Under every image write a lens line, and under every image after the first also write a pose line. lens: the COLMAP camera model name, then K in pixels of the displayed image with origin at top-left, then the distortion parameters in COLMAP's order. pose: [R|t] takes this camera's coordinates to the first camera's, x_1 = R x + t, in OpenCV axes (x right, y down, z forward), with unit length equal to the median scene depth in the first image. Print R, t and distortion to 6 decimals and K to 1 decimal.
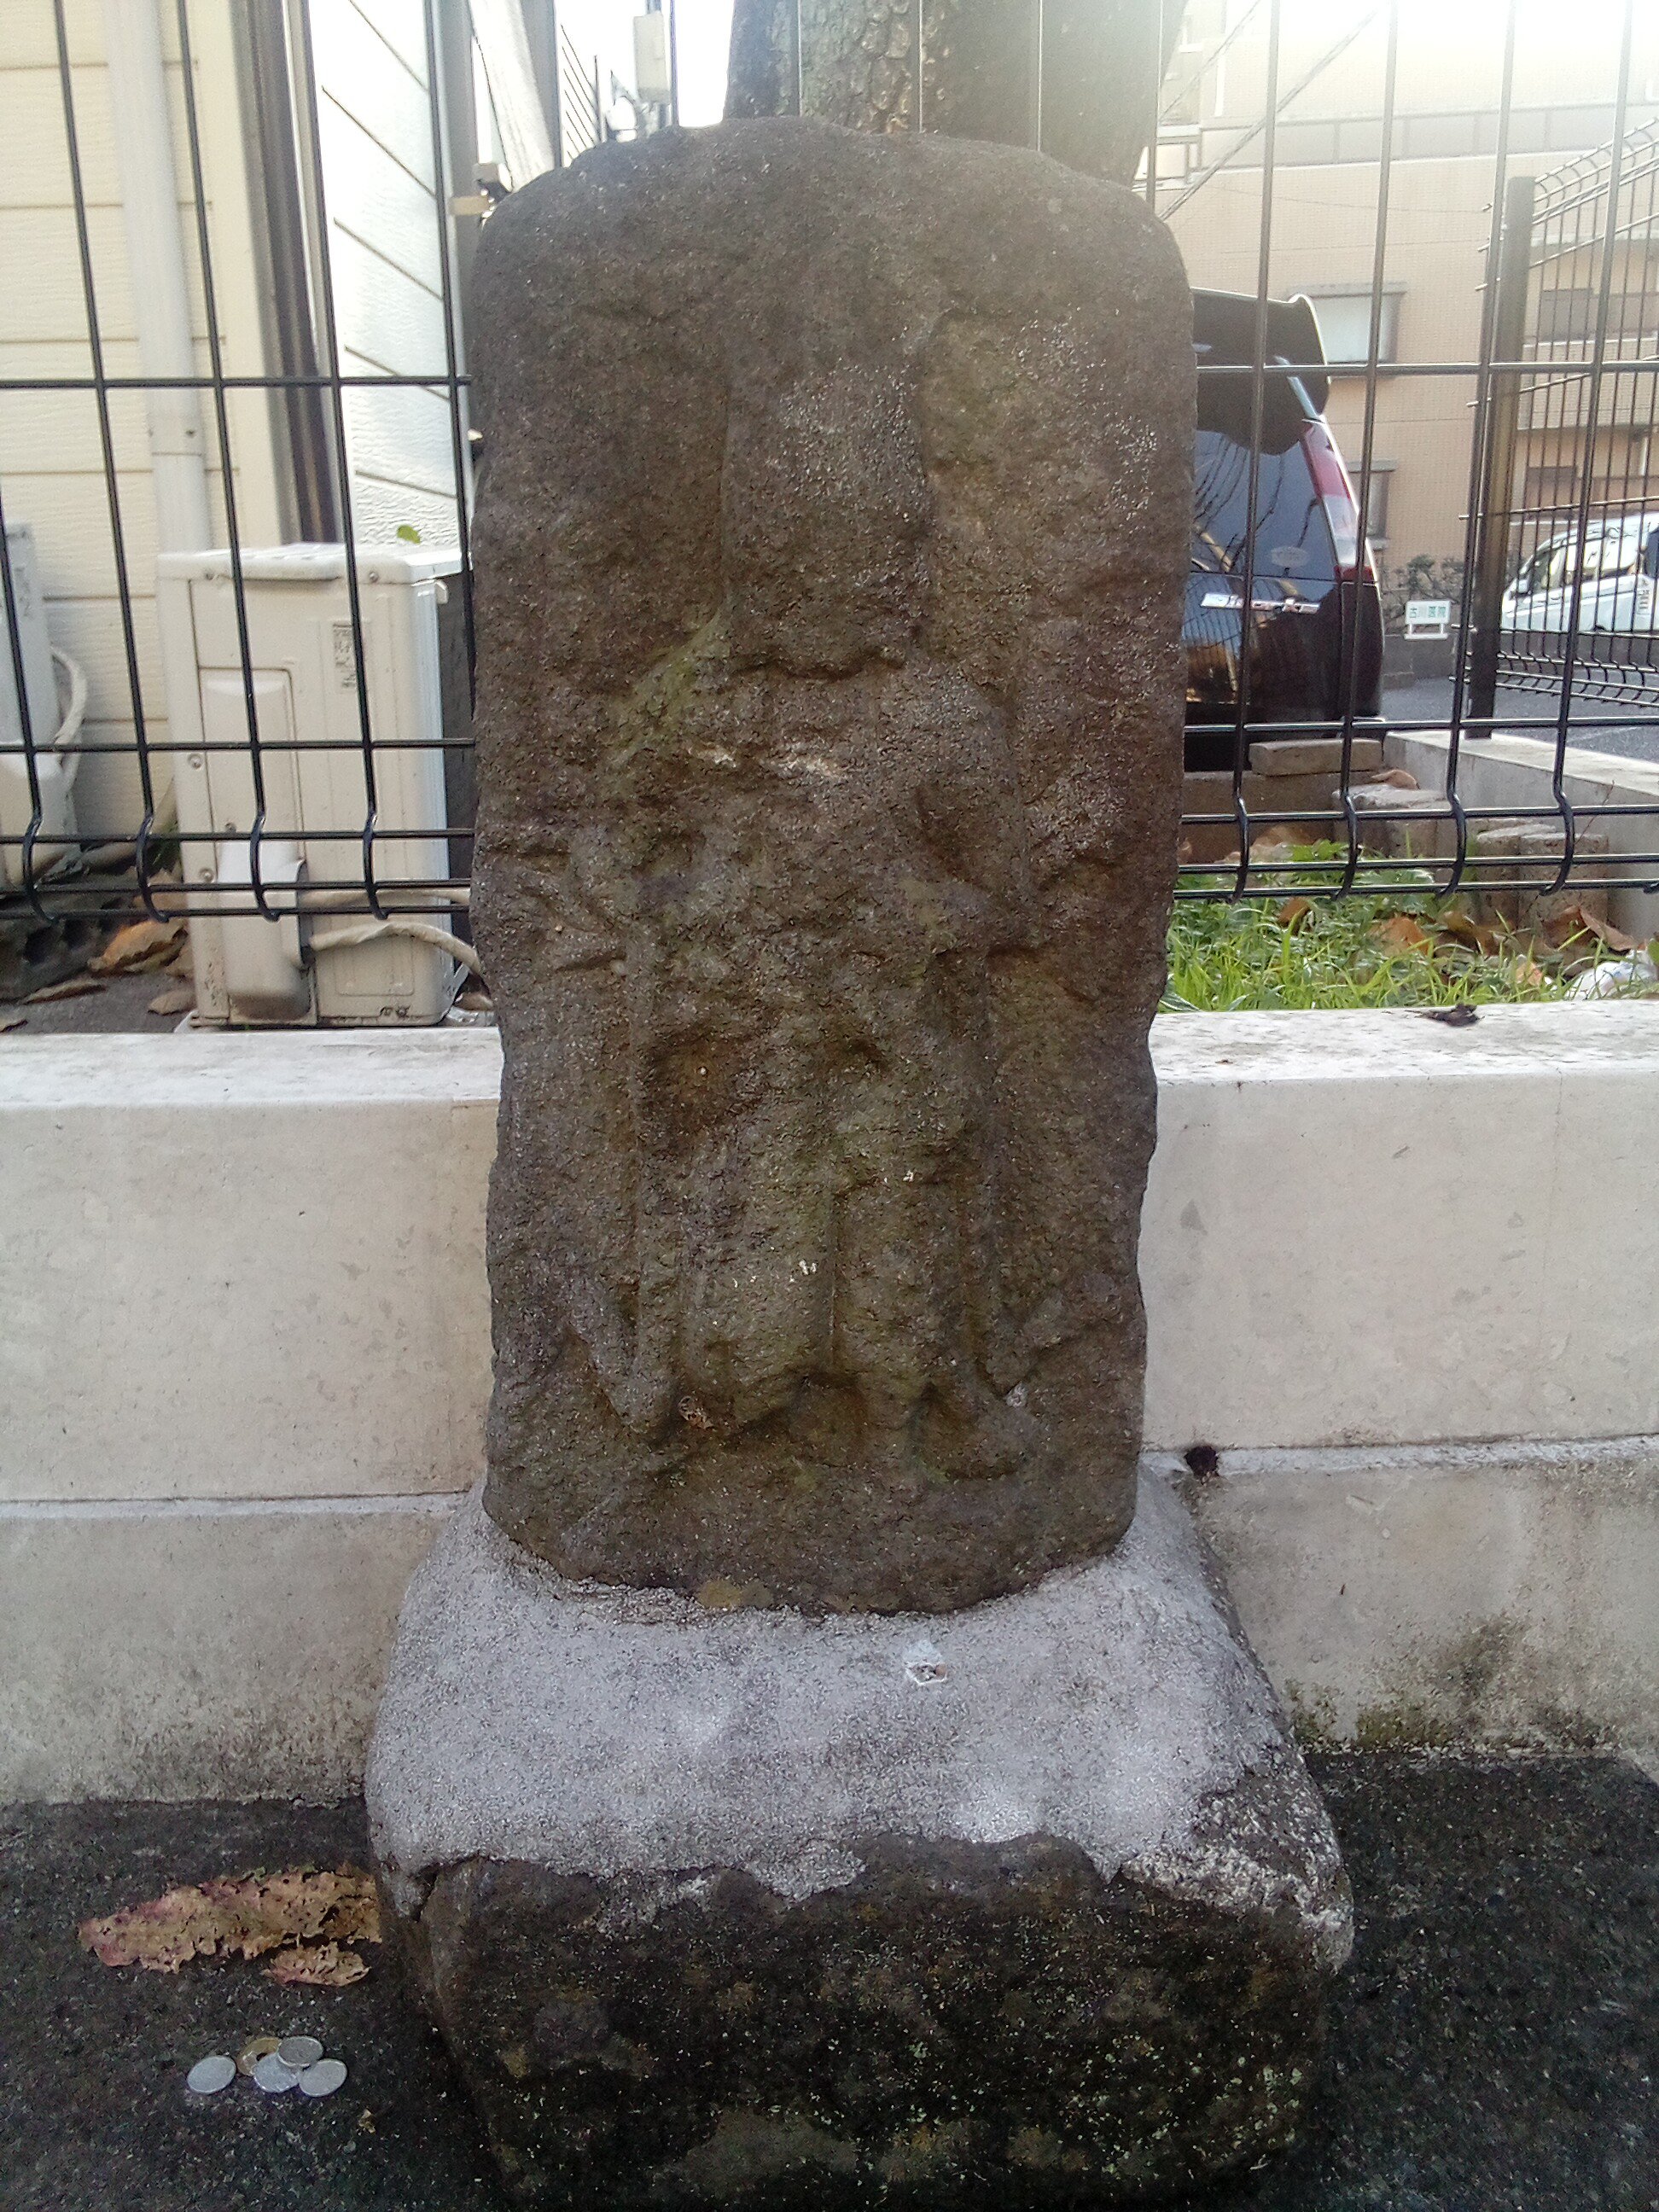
lens RADIAL K [[1914.9, 0, 830.4], [0, 1914.9, 1102.5], [0, 0, 1]] dist [0.055189, -0.072563]
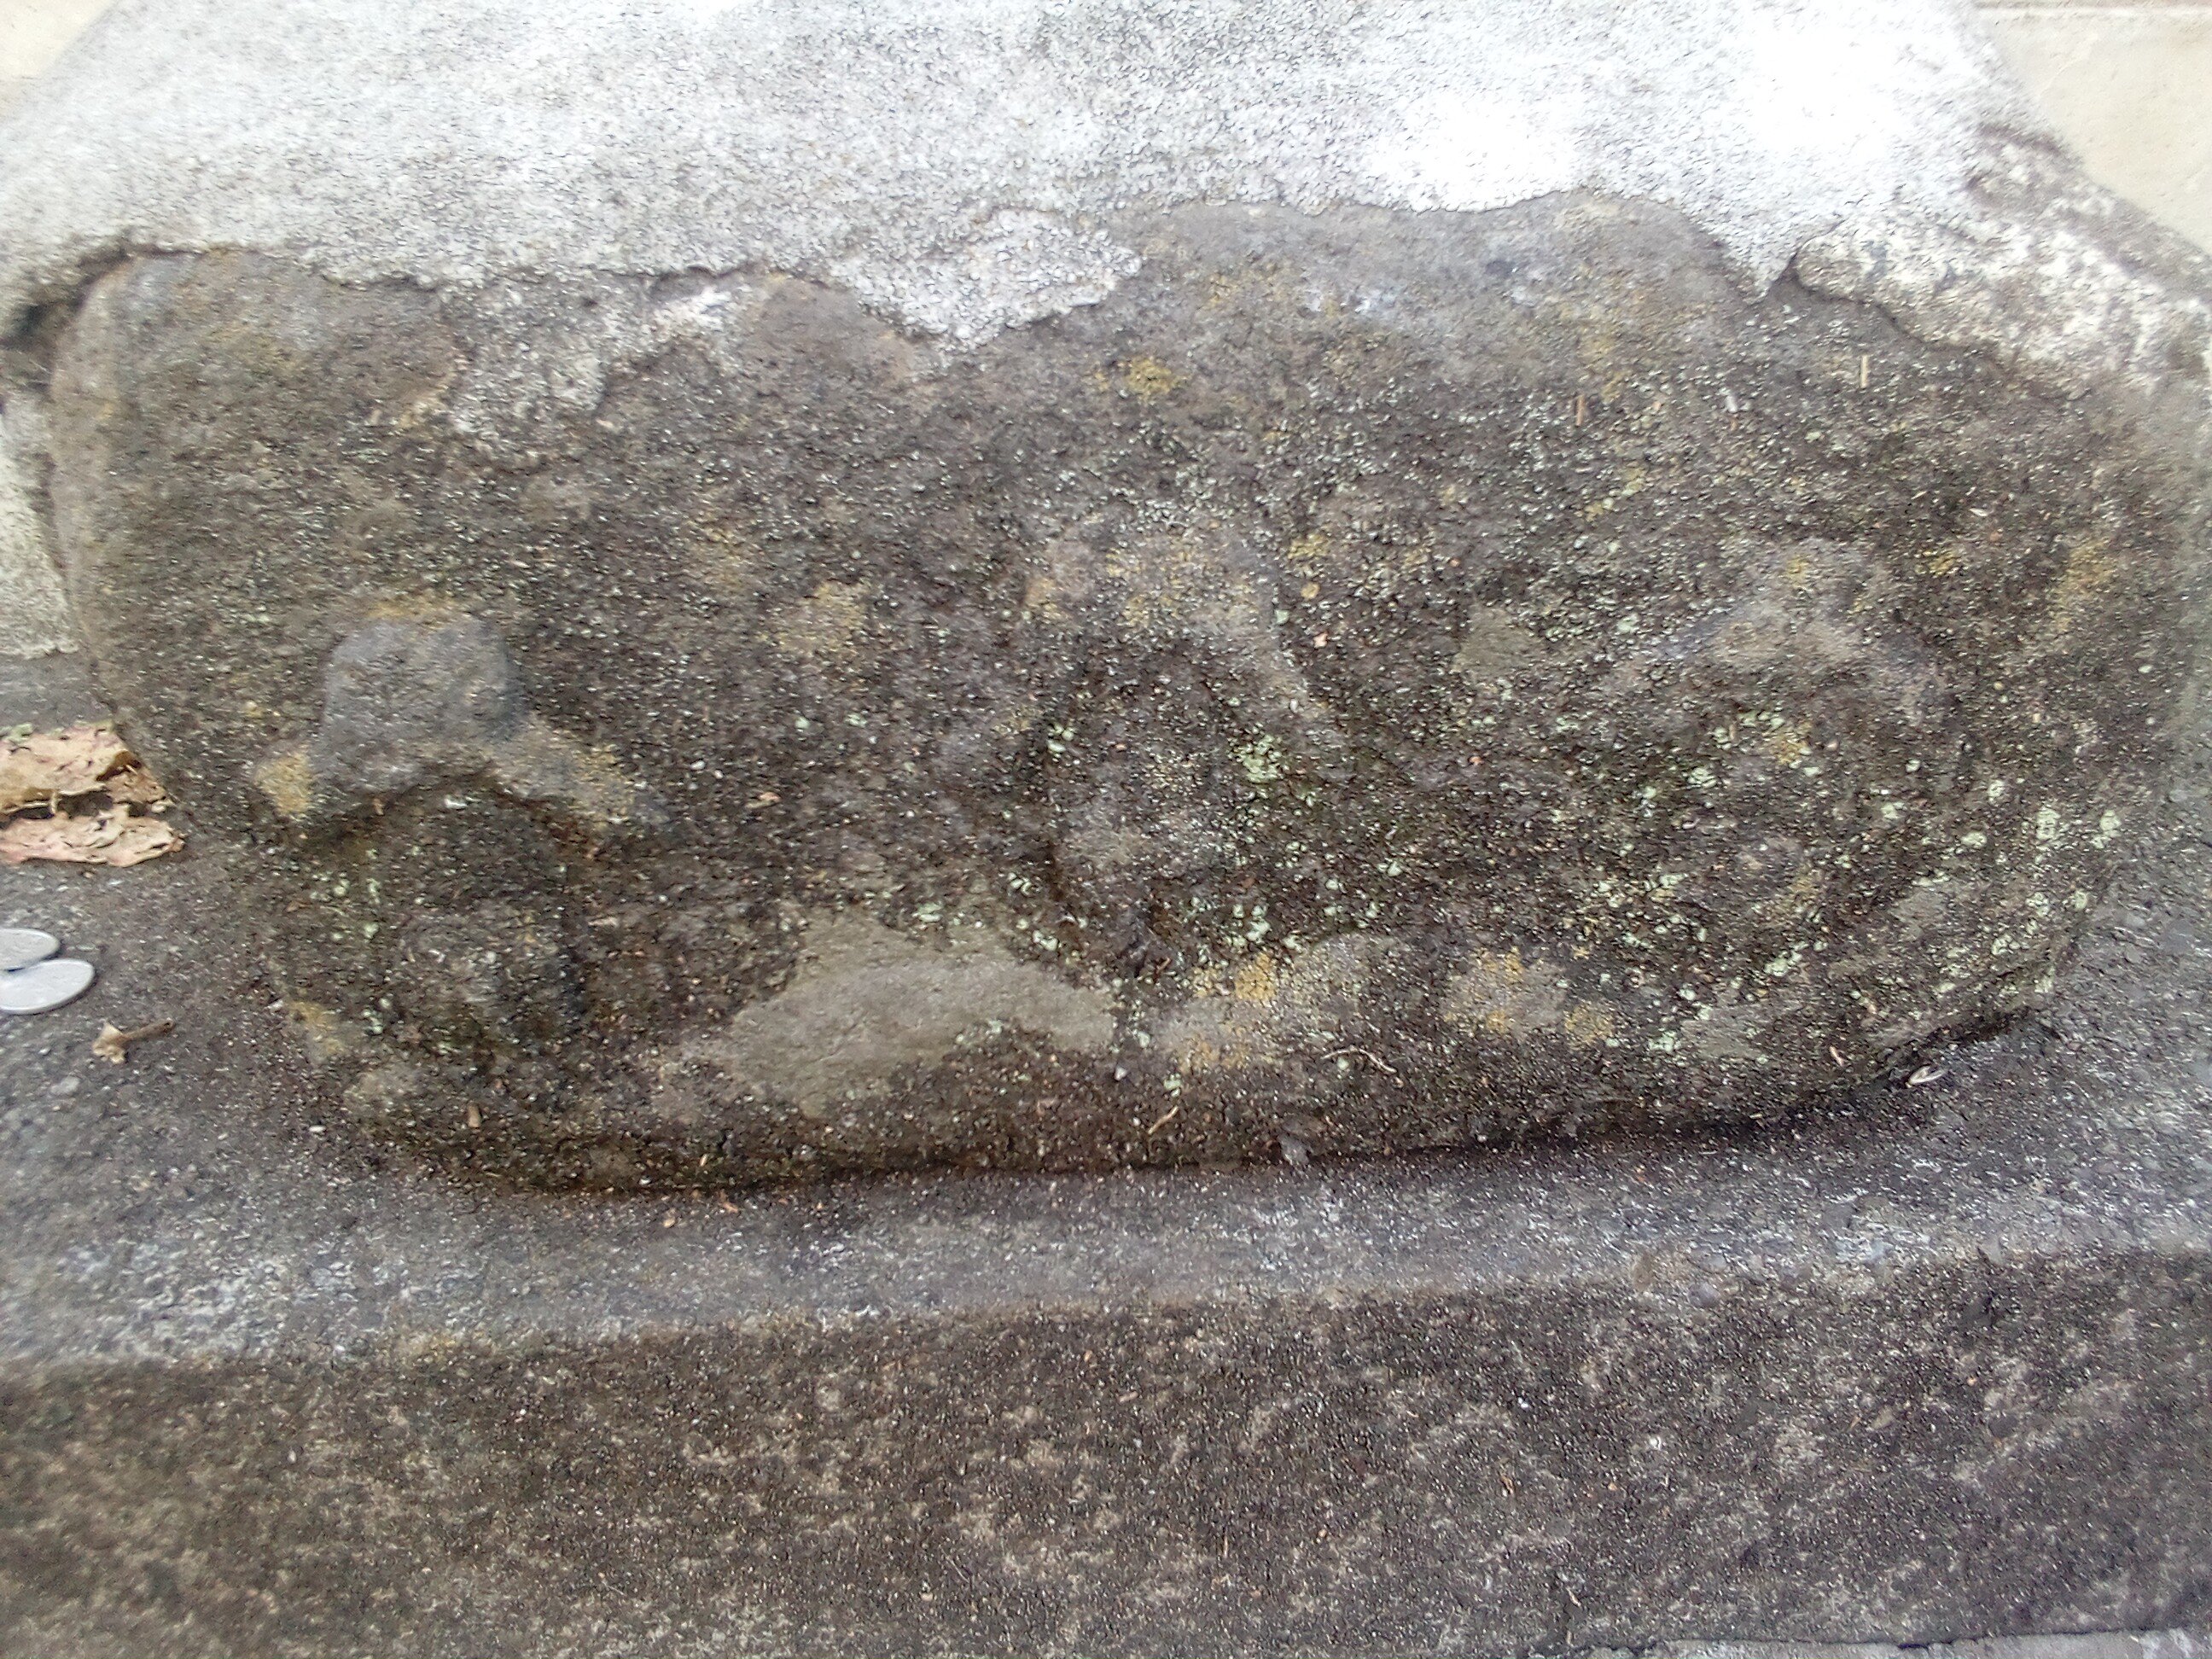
lens RADIAL K [[1914.9, 0, 1111.0], [0, 1914.9, 827.7], [0, 0, 1]] dist [0.055189, -0.072563]
pose [[0.999286, -0.008893, 0.036732, -0.002983], [0.001263, 0.979236, 0.202720, 0.423390], [-0.037772, -0.202529, 0.978548, 0.590219]]
